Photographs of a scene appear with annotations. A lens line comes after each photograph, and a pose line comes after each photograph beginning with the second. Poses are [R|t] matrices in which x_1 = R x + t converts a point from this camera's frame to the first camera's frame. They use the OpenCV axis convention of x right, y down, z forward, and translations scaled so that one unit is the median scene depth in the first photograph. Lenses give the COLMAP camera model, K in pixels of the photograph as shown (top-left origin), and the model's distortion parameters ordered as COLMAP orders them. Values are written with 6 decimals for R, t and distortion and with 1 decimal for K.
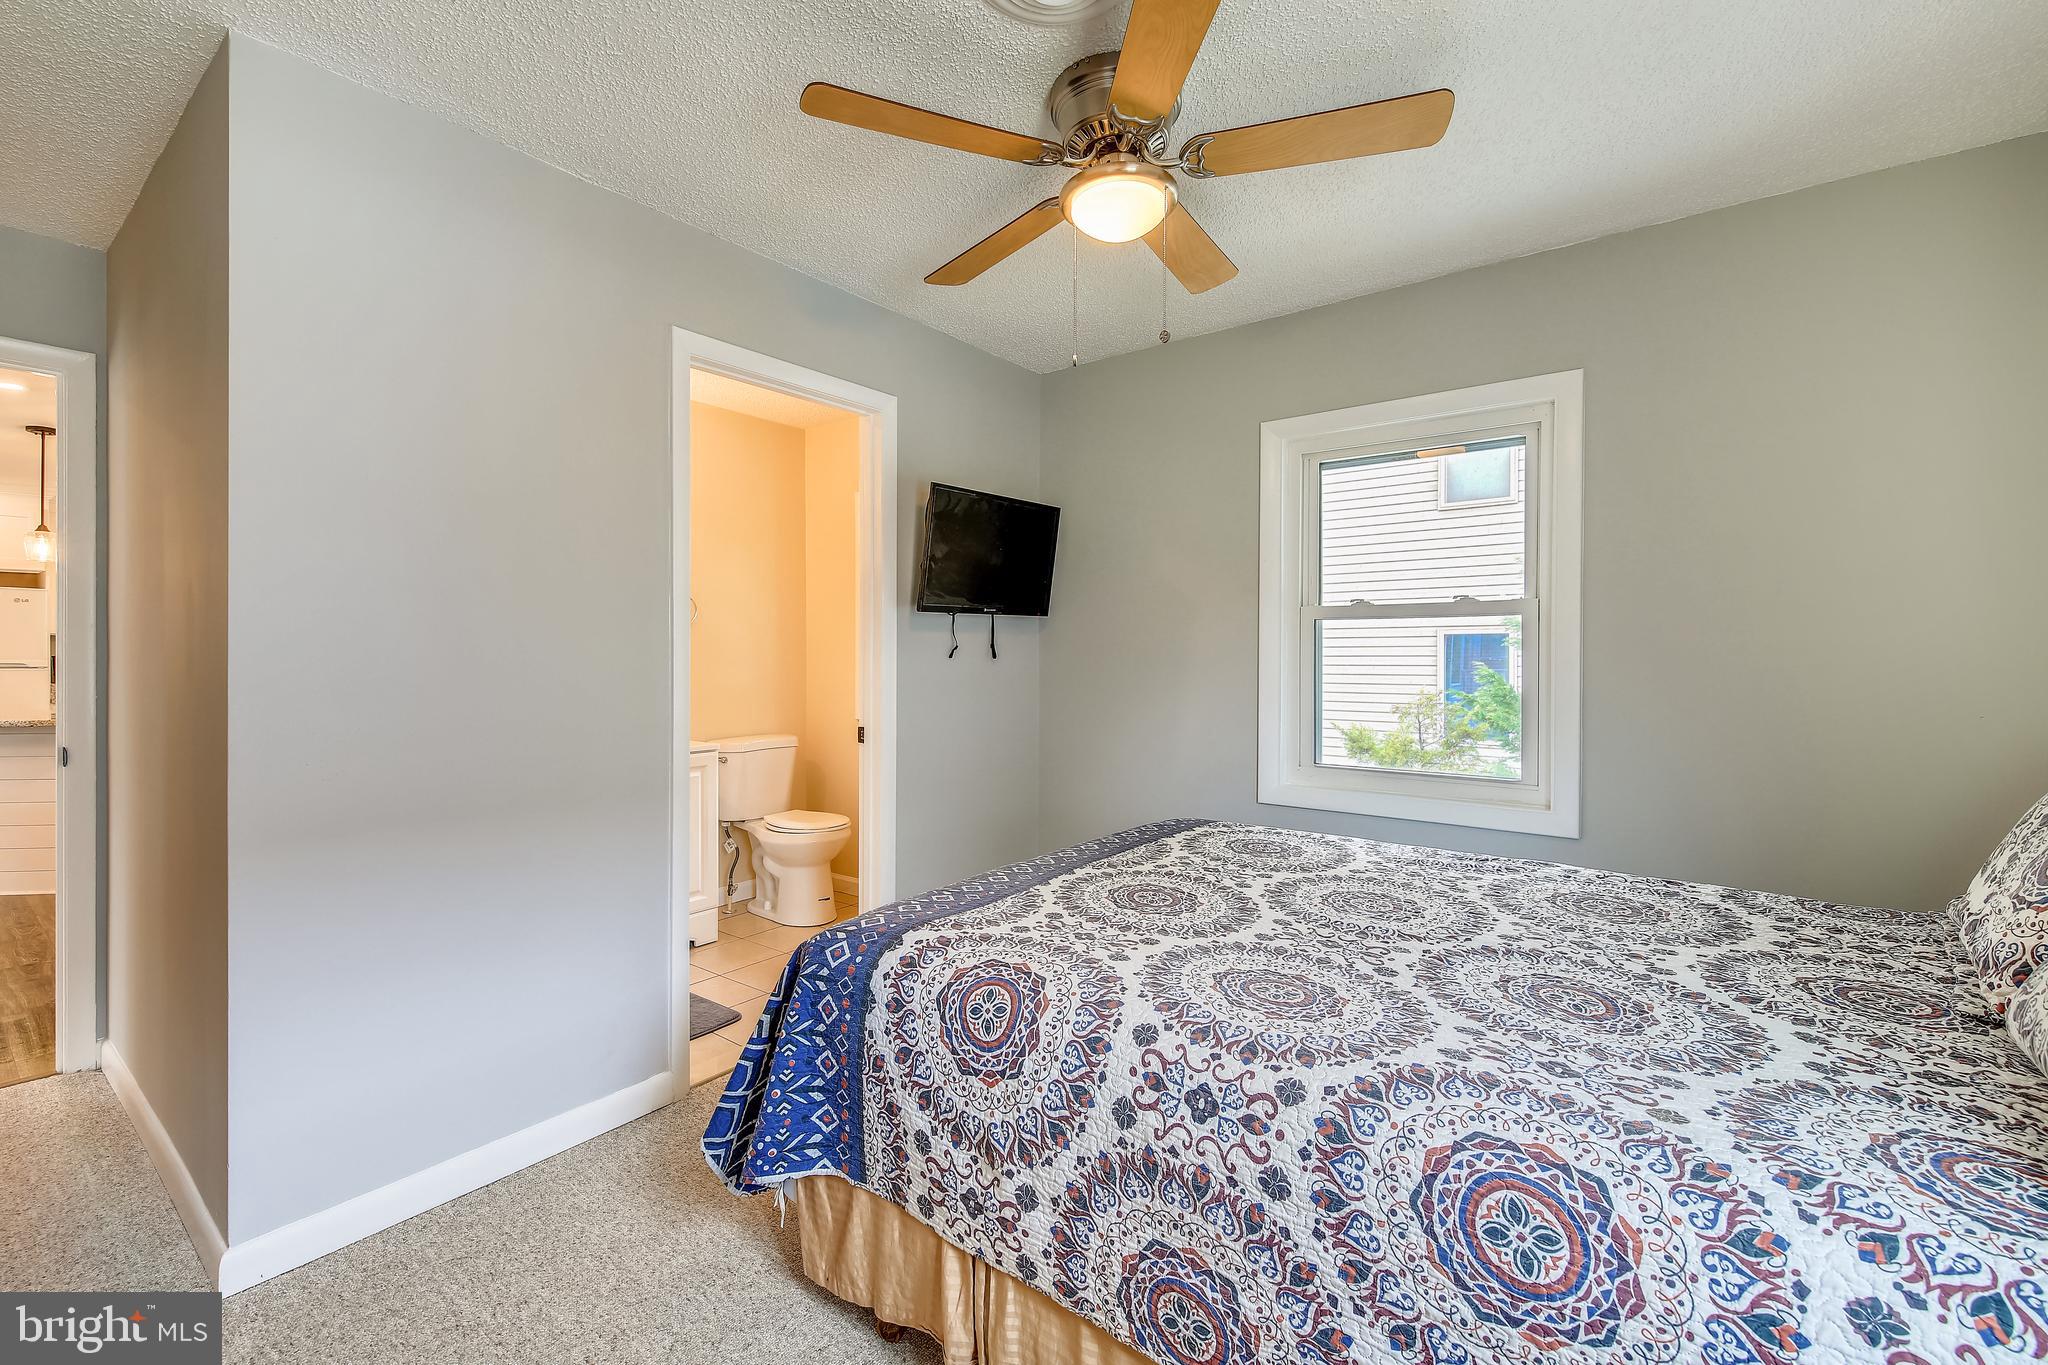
lens RADIAL K [[873.5, 0, 1033.7], [0, 873.5, 664.7], [0, 0, 1]] dist [0.008222, -0.001575]
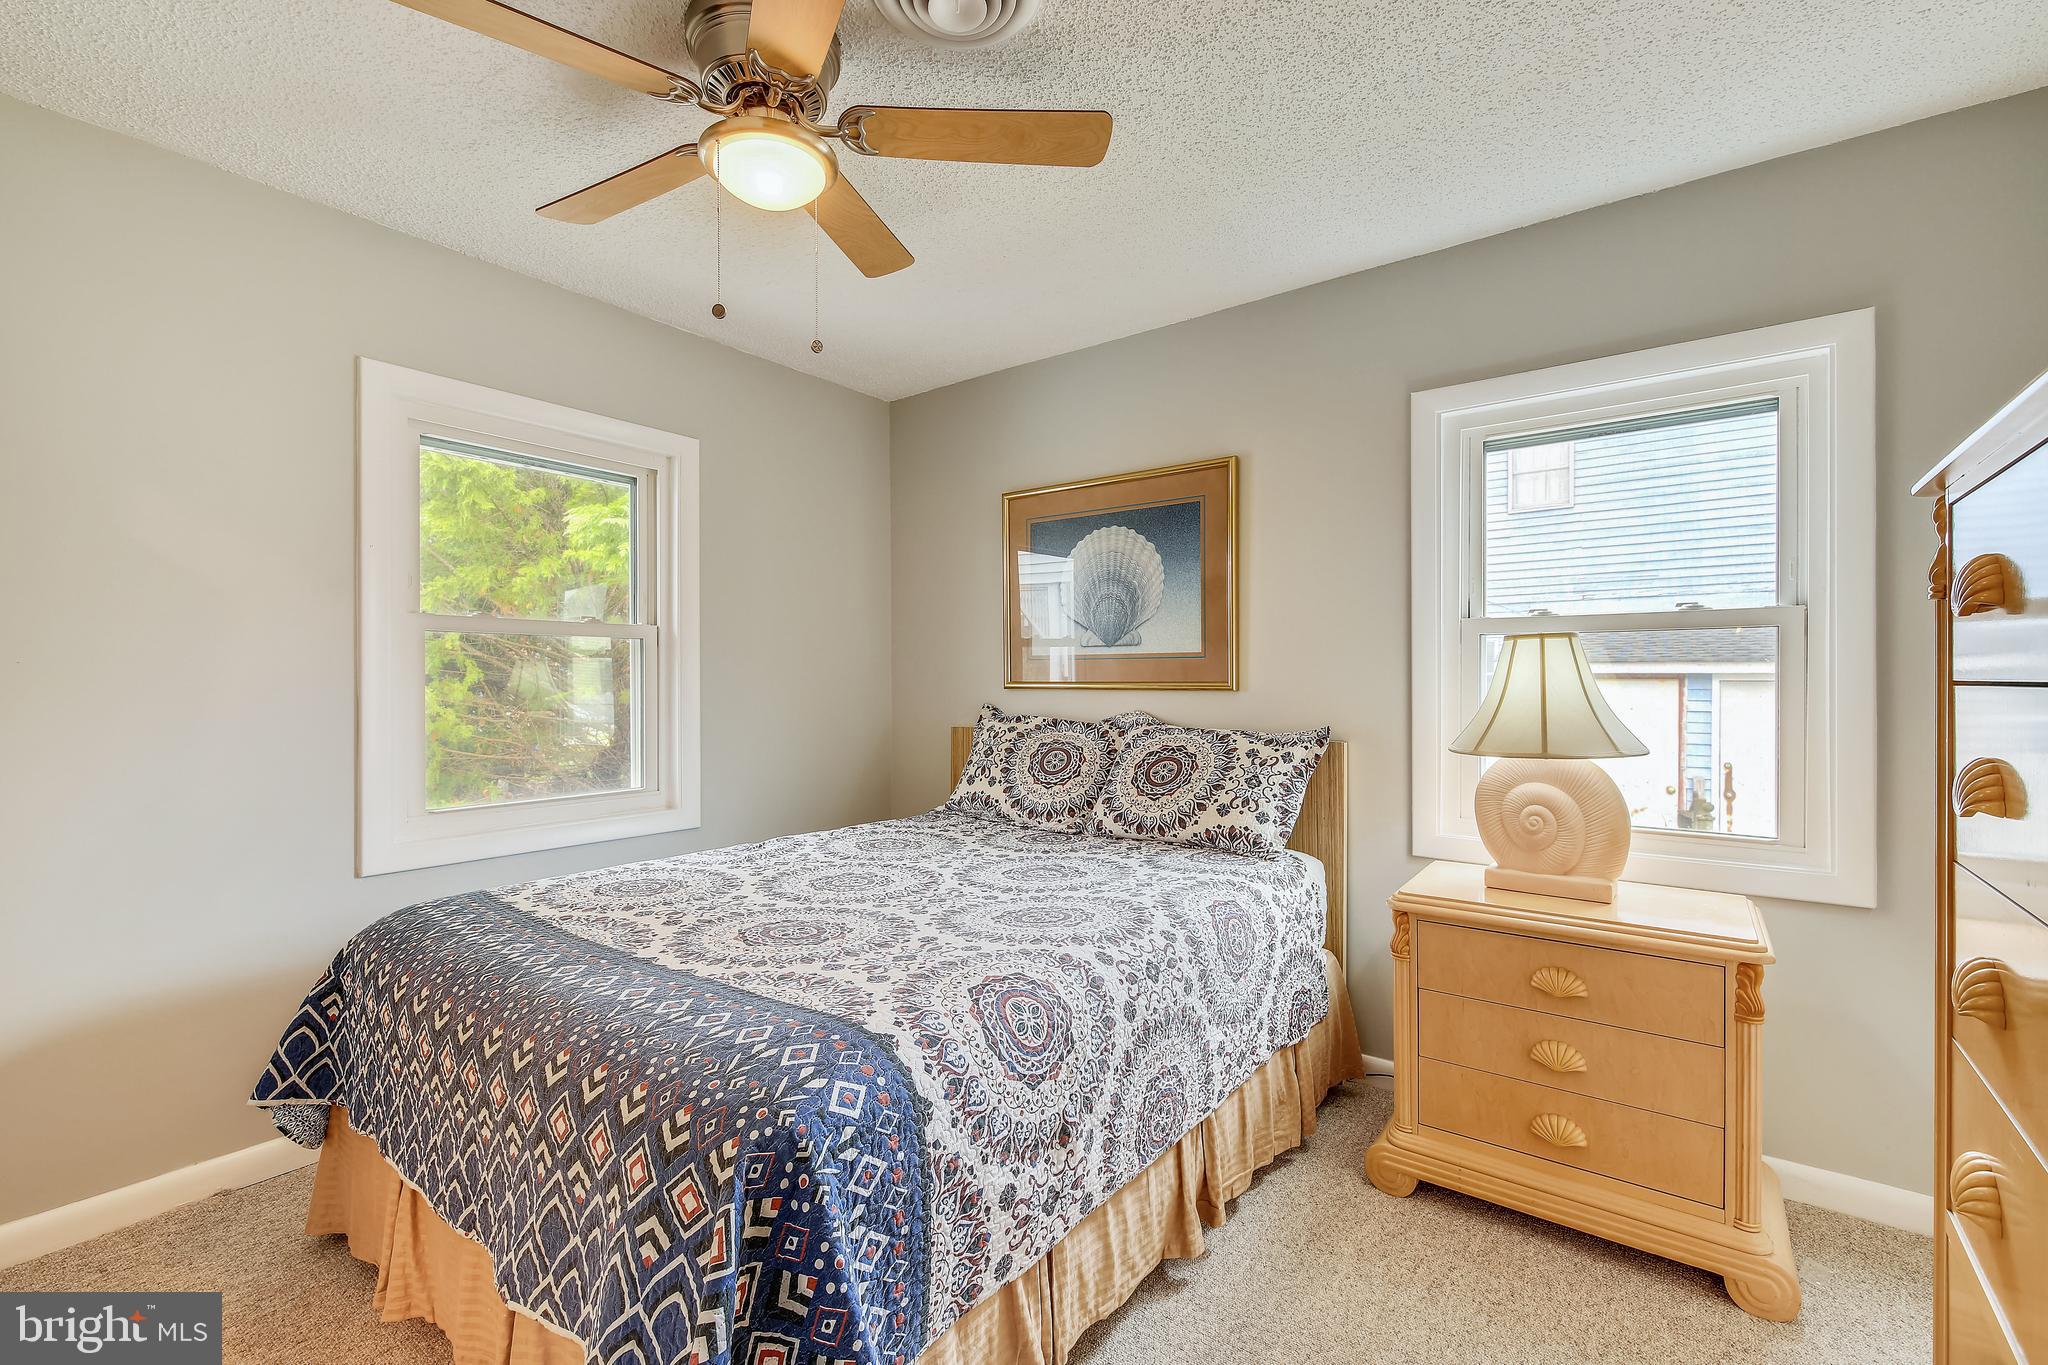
lens RADIAL K [[873.5, 0, 1031.4], [0, 873.5, 684.0], [0, 0, 1]] dist [0.008222, -0.001575]
pose [[-0.006115, -0.008024, 0.999949, -0.991375], [0.009641, 0.999921, 0.008083, -0.007015], [-0.999935, 0.009690, -0.006037, 0.916935]]
